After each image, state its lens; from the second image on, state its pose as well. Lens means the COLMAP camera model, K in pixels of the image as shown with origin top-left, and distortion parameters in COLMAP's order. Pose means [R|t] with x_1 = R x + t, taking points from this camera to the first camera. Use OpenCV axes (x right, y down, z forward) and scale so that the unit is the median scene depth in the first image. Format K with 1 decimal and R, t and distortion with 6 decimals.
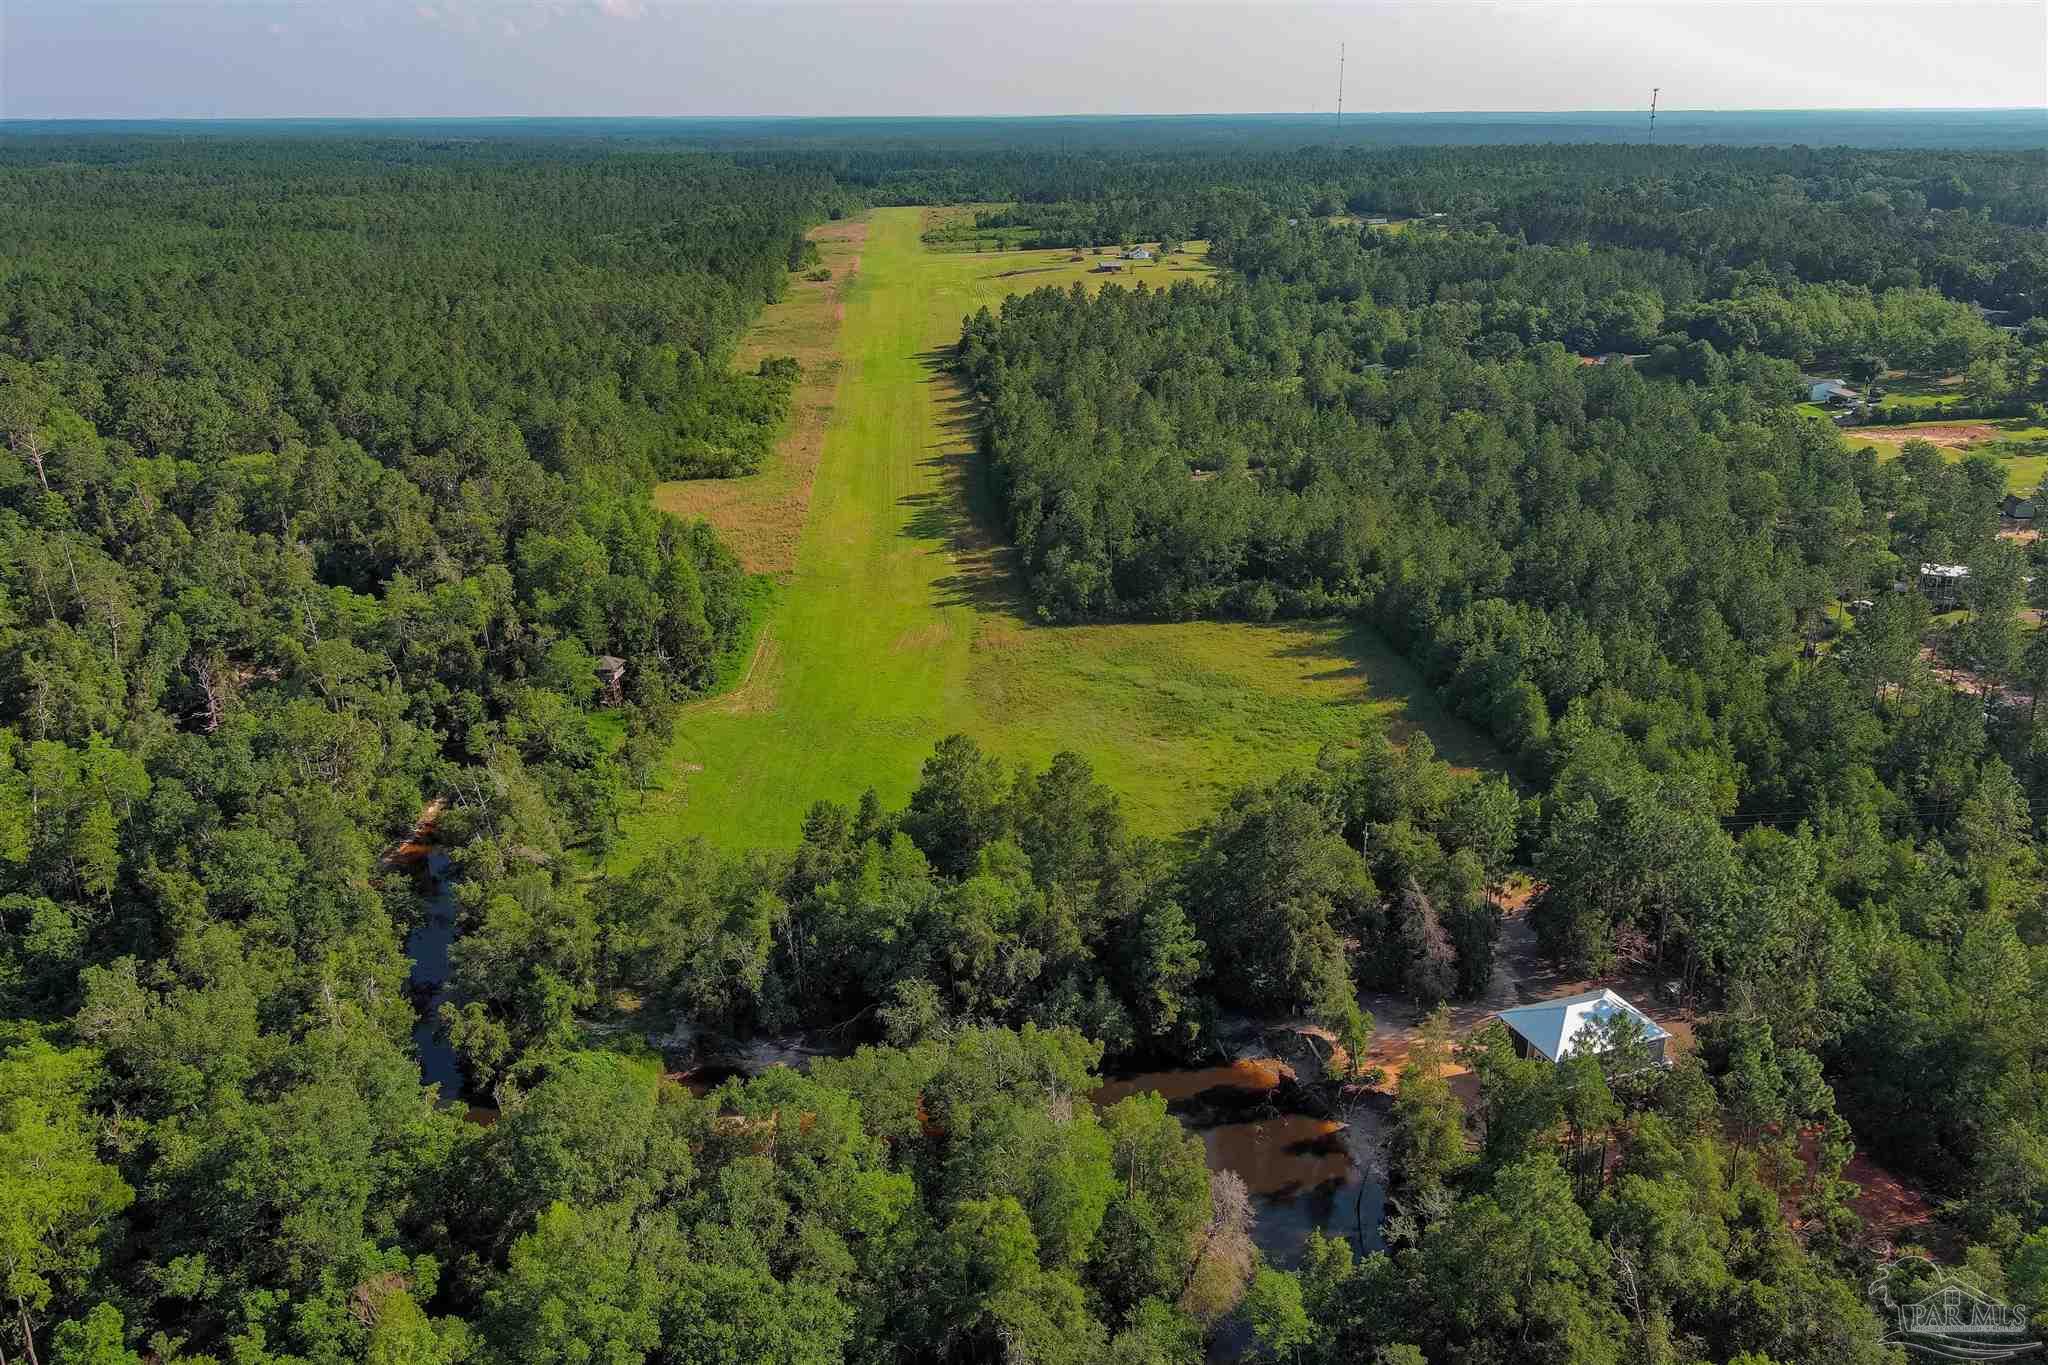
lens RADIAL K [[1548.5, 0, 1024.0], [0, 1548.5, 682.5], [0, 0, 1]] dist [0.009162, -0.002929]
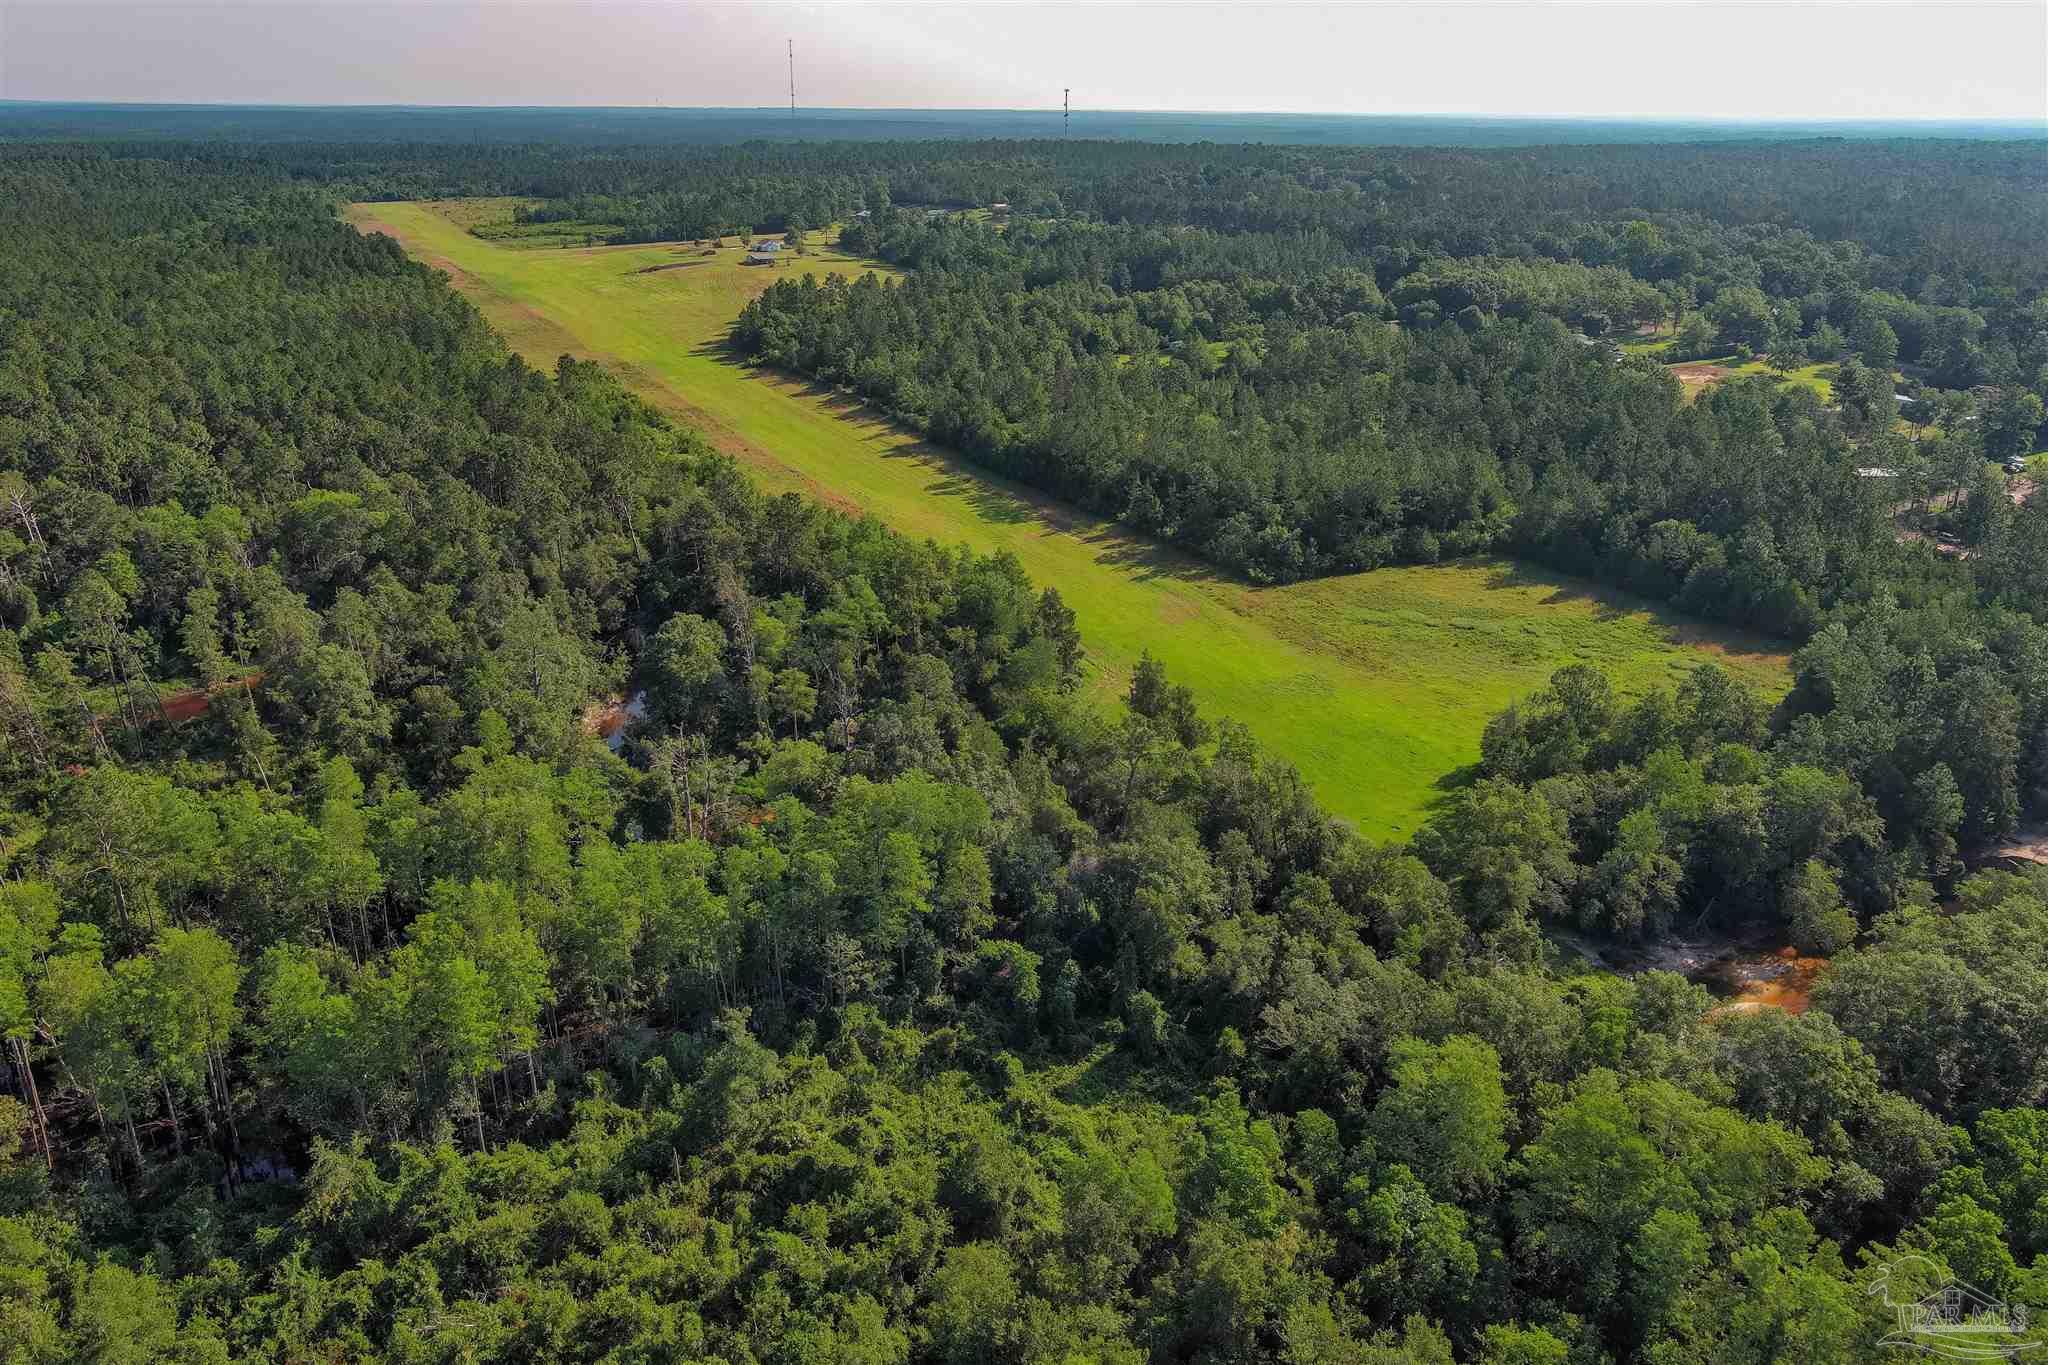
lens RADIAL K [[1527.4, 0, 1024.0], [0, 1527.4, 682.5], [0, 0, 1]] dist [0.006897, -0.000502]
pose [[0.923717, -0.124184, 0.362389, -0.342842], [0.121299, 0.992138, 0.030801, -0.015227], [-0.363365, 0.015506, 0.931518, 0.052306]]
